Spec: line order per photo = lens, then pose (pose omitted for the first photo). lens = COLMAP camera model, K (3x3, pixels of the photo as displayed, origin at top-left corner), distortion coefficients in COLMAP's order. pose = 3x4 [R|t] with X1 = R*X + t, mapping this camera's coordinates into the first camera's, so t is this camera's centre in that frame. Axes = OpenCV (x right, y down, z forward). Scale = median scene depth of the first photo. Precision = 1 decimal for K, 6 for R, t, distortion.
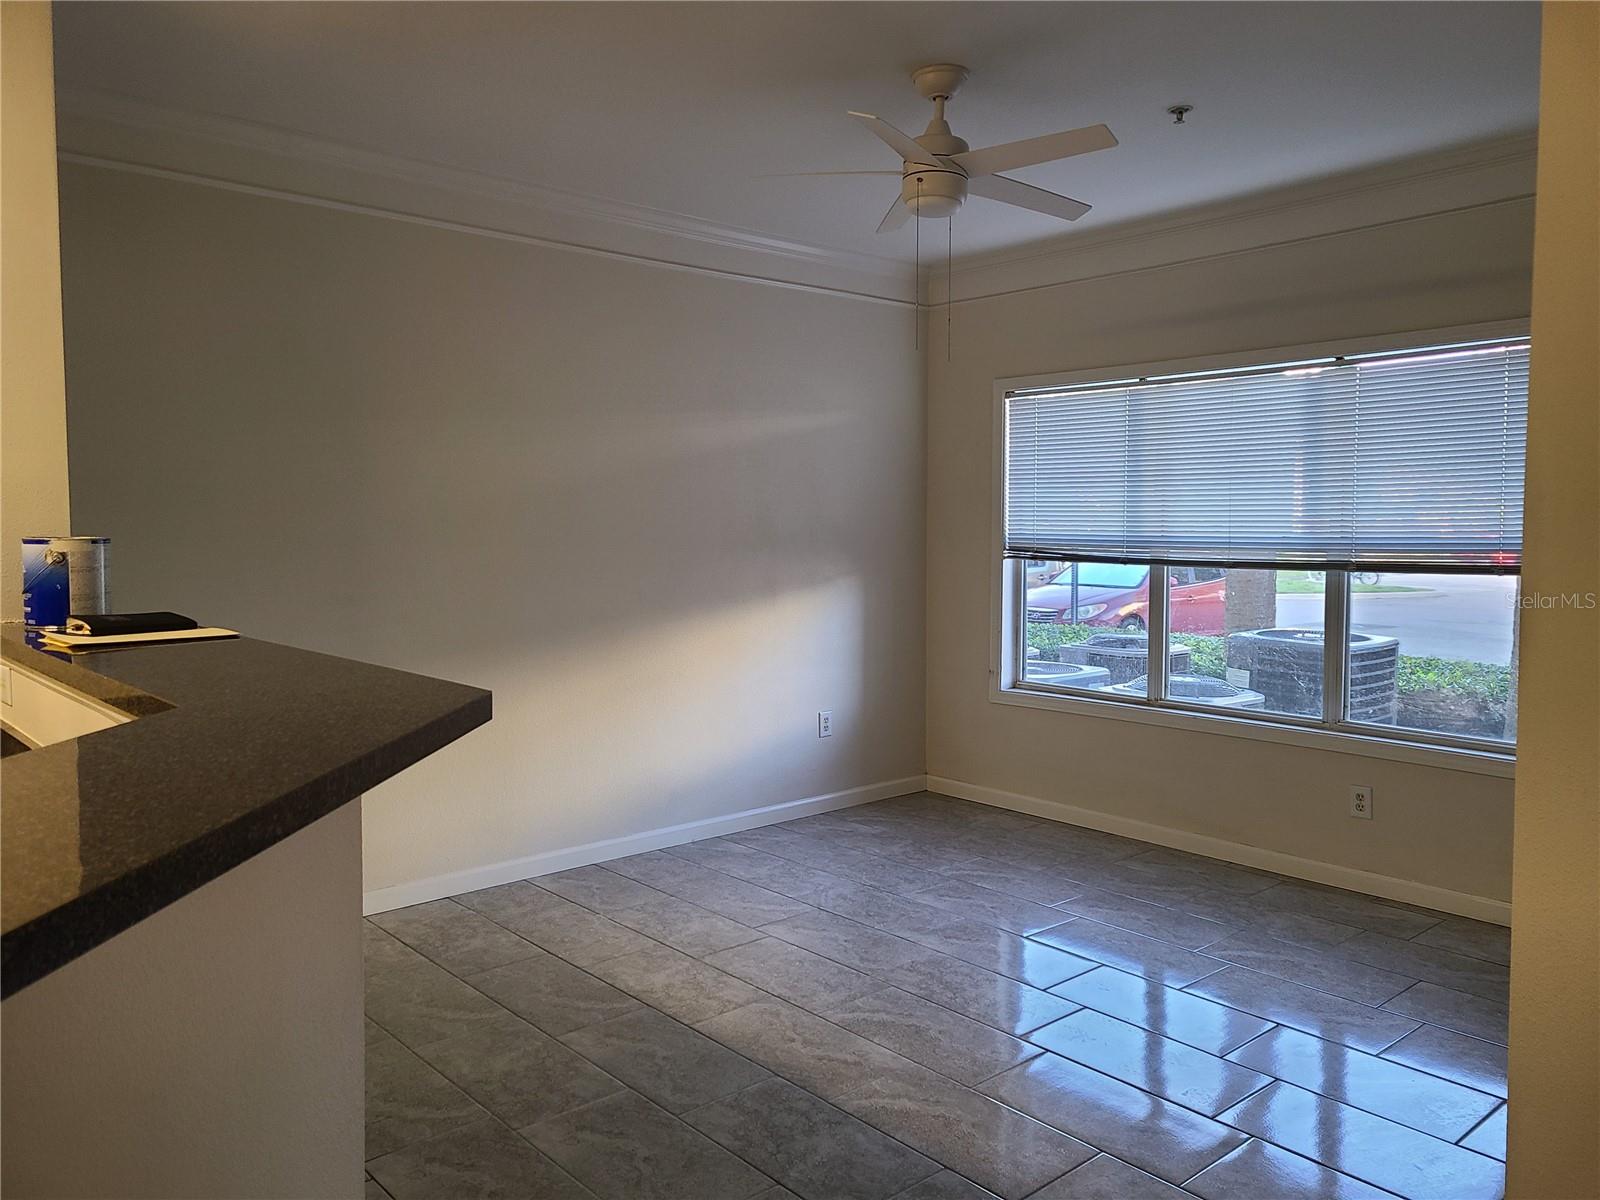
lens RADIAL K [[1204.8, 0, 800.0], [0, 1204.8, 600.0], [0, 0, 1]] dist [0.052281, -0.039566]
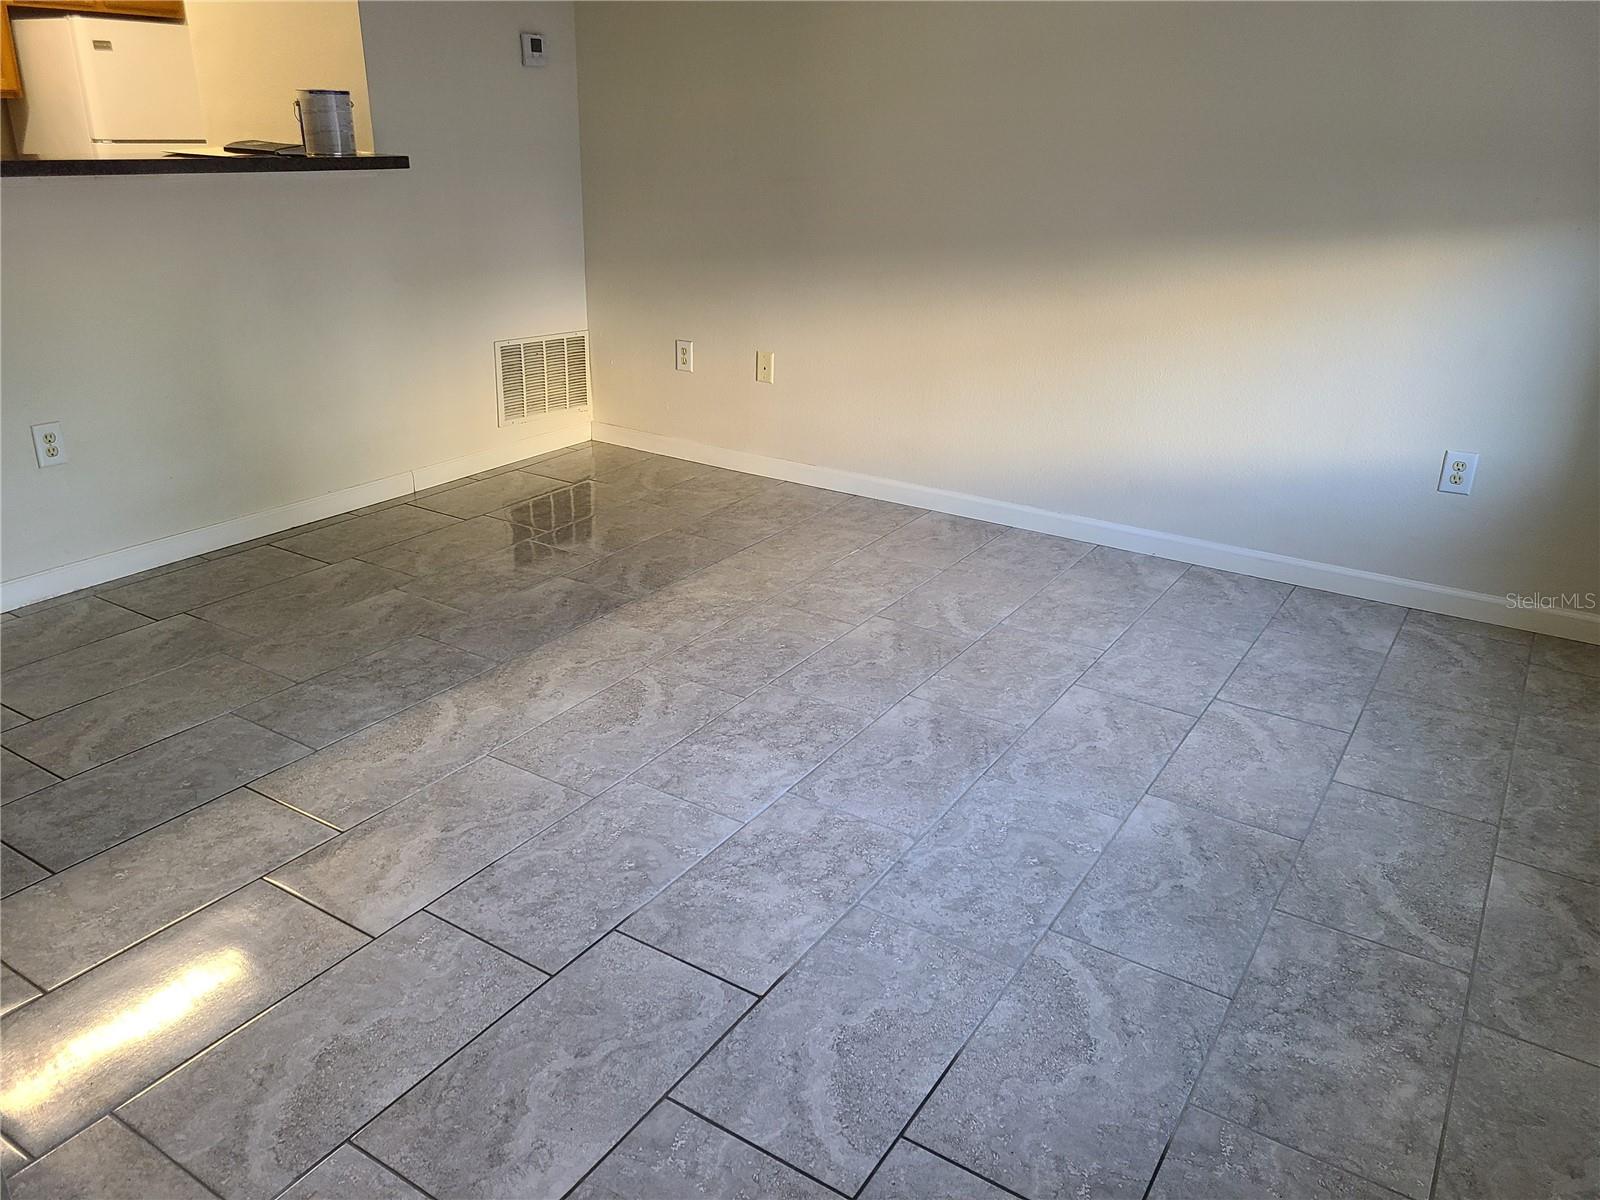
lens RADIAL K [[1204.8, 0, 800.0], [0, 1204.8, 600.0], [0, 0, 1]] dist [0.052281, -0.039566]
pose [[0.264177, 0.365119, -0.892692, 0.680889], [-0.088974, 0.930852, 0.354397, -0.037910], [0.960361, -0.014198, 0.278396, 0.676962]]
